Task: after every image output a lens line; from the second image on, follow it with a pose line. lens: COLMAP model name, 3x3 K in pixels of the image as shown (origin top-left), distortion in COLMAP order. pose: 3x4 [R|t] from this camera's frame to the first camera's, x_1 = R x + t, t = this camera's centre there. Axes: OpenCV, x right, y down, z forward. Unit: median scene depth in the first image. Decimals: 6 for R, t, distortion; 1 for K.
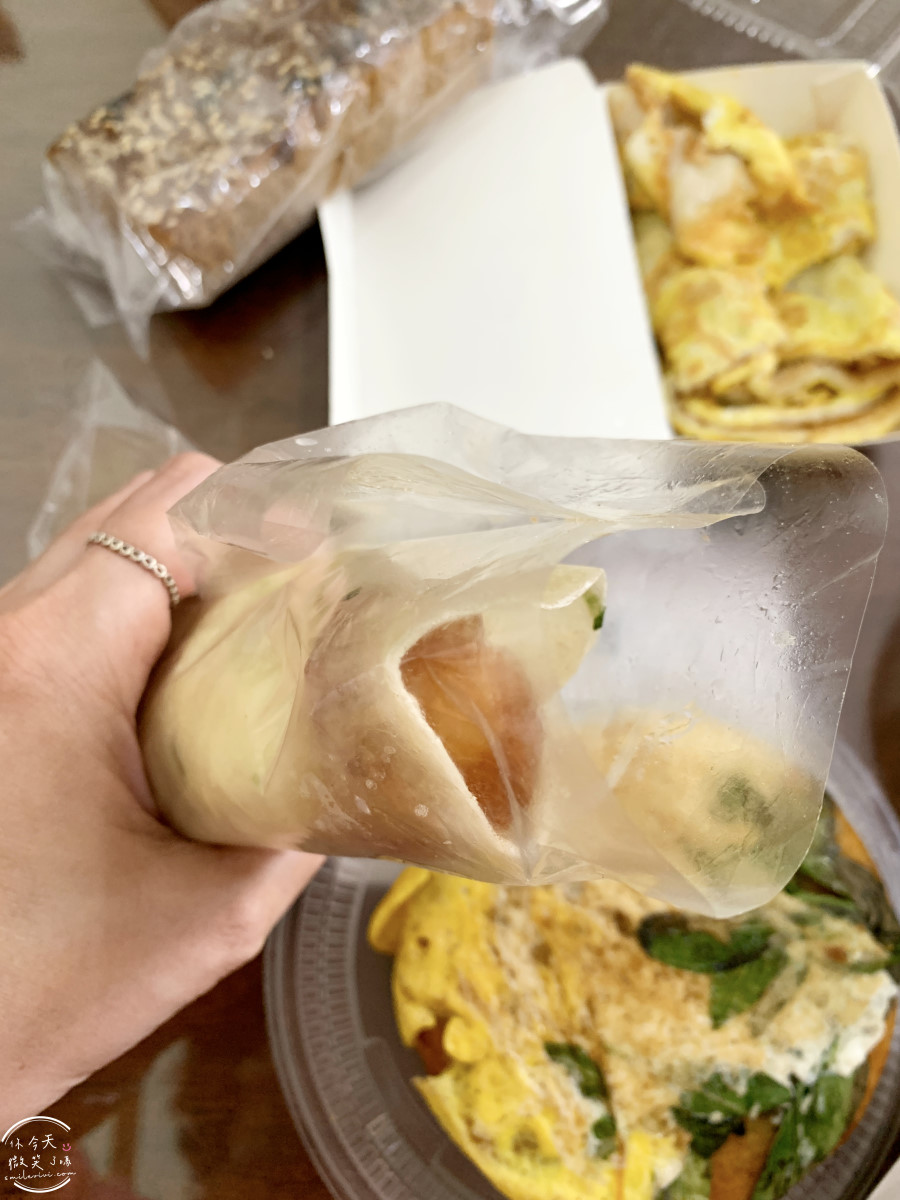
lens RADIAL K [[985.6, 0, 472.0], [0, 985.6, 604.1], [0, 0, 1]] dist [-0.061003, 0.082260]
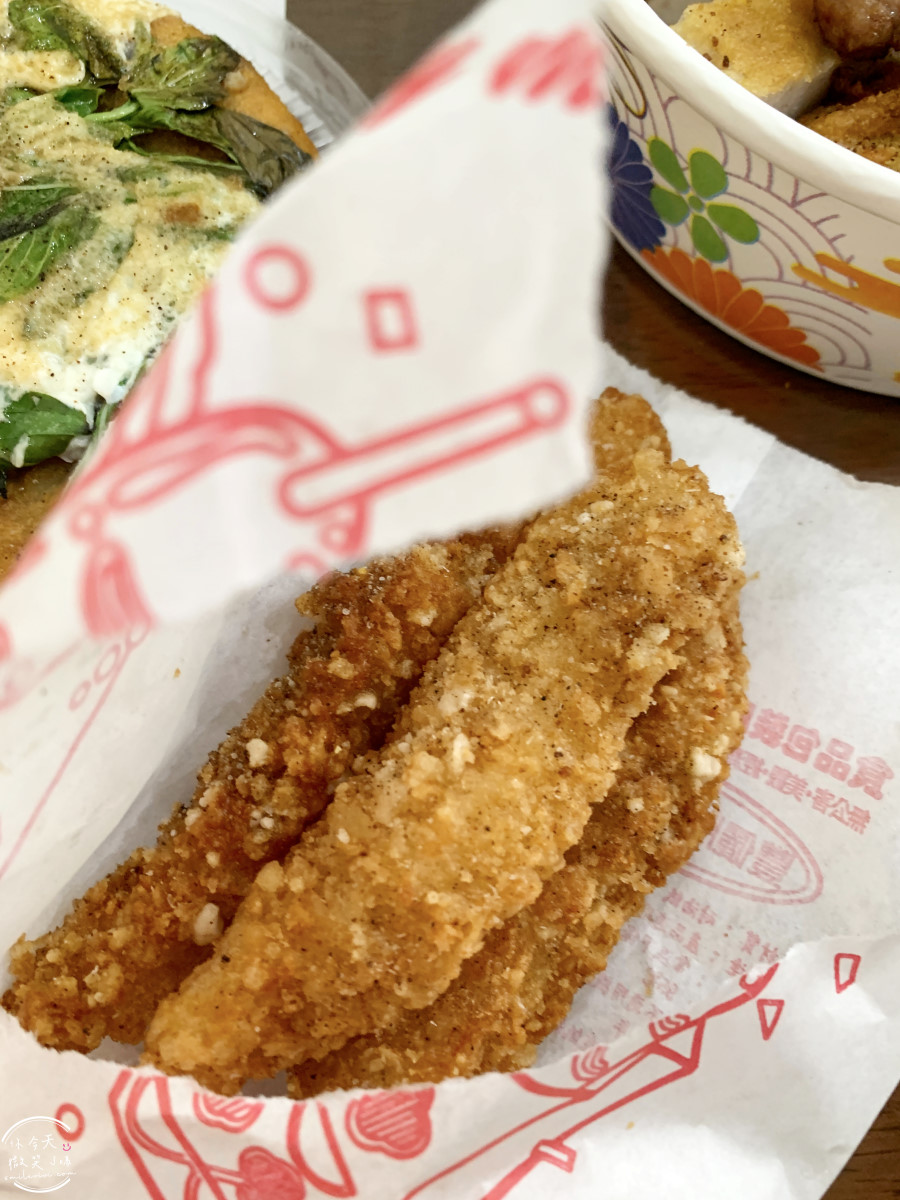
lens RADIAL K [[988.0, 0, 450.0], [0, 988.0, 600.0], [0, 0, 1]] dist [-0.007669, 0.001100]
pose [[0.995641, -0.086419, -0.035089, 0.546451], [0.086008, 0.996209, -0.013065, 0.625337], [0.036085, 0.009991, 0.999299, 0.416402]]
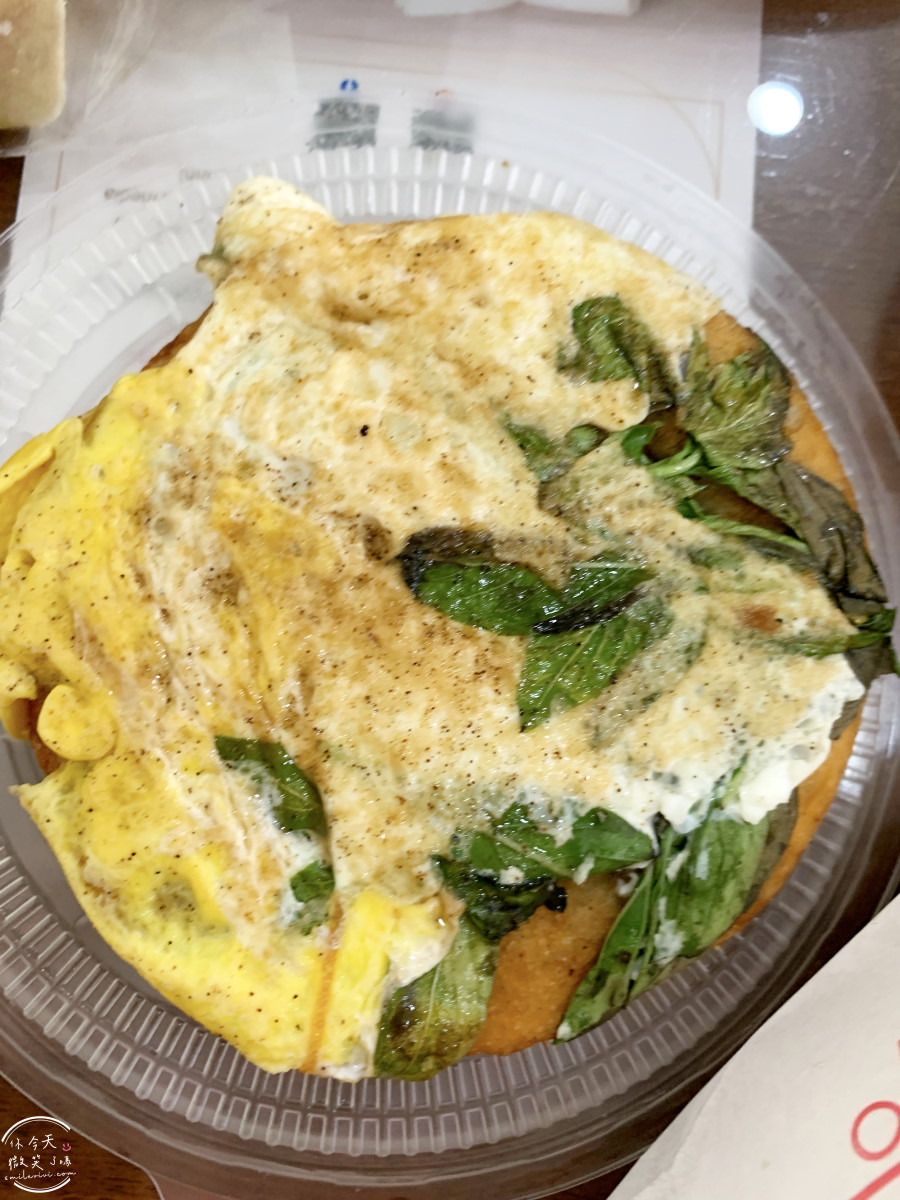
lens RADIAL K [[950.1, 0, 476.4], [0, 950.1, 605.7], [0, 0, 1]] dist [0.173846, -0.566129]
pose [[0.998597, 0.049037, -0.019989, 0.226432], [-0.044402, 0.981061, 0.188540, 0.259373], [0.028856, -0.187388, 0.981862, 0.465235]]
